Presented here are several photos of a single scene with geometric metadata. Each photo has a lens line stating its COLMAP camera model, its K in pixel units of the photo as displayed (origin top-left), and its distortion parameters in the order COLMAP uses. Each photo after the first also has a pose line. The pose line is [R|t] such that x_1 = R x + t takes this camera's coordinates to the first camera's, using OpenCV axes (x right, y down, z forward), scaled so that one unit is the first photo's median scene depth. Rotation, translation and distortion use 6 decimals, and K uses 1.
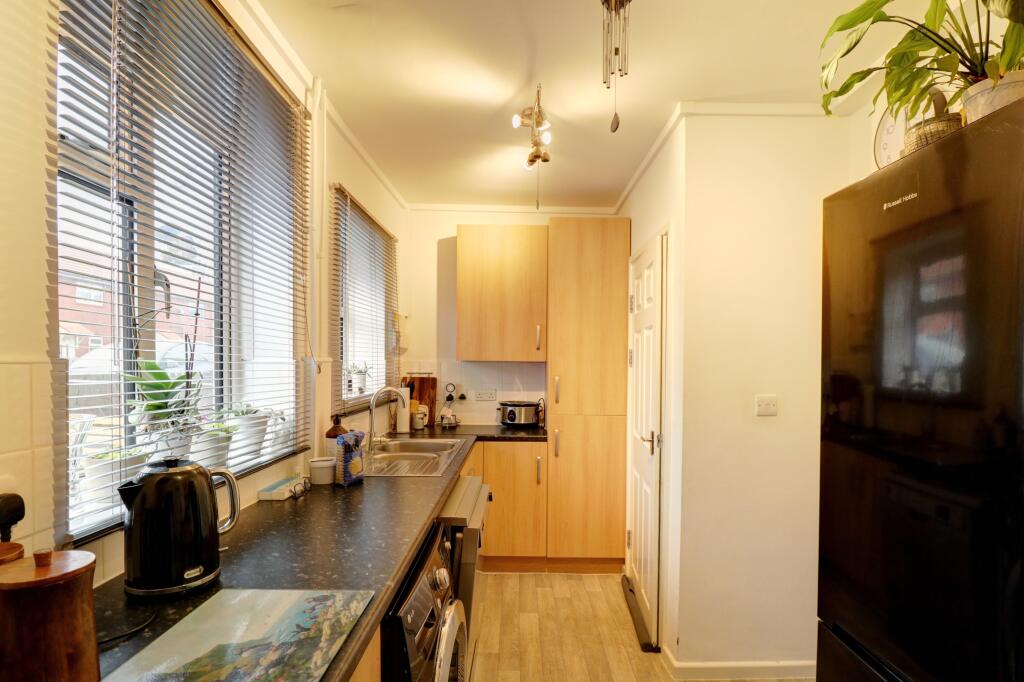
lens RADIAL K [[498.3, 0, 518.1], [0, 498.3, 370.1], [0, 0, 1]] dist [-0.010485, -0.006240]
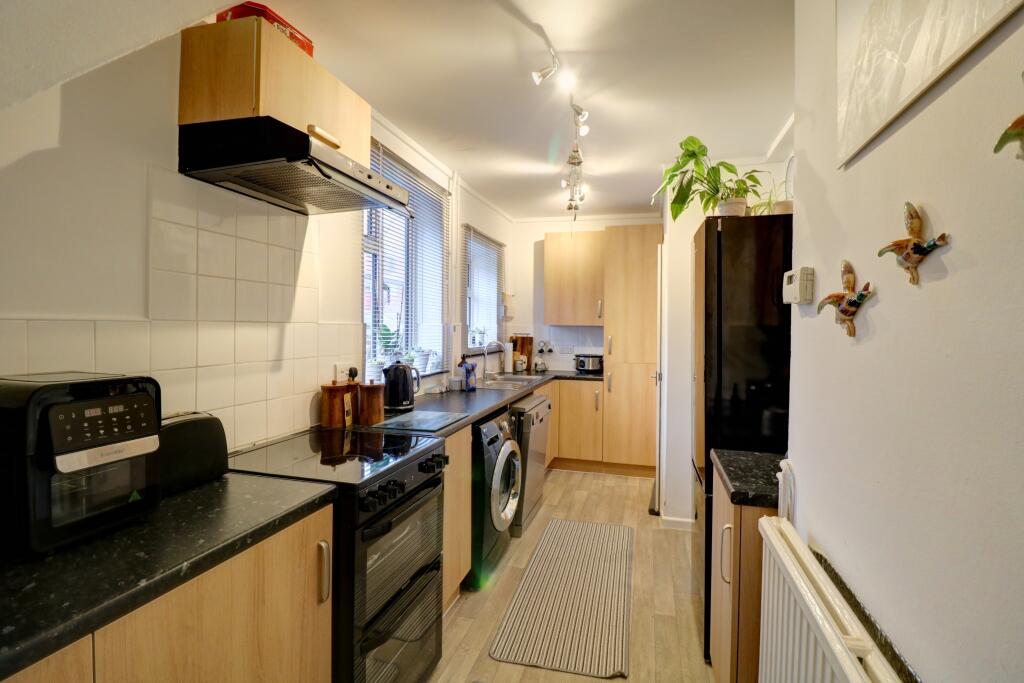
lens RADIAL K [[498.3, 0, 511.7], [0, 498.3, 339.5], [0, 0, 1]] dist [-0.010485, -0.006240]
pose [[0.959321, 0.010476, -0.282125, 0.212157], [-0.008758, 0.999935, 0.007350, 0.014133], [0.282183, -0.004580, 0.959350, -0.464968]]
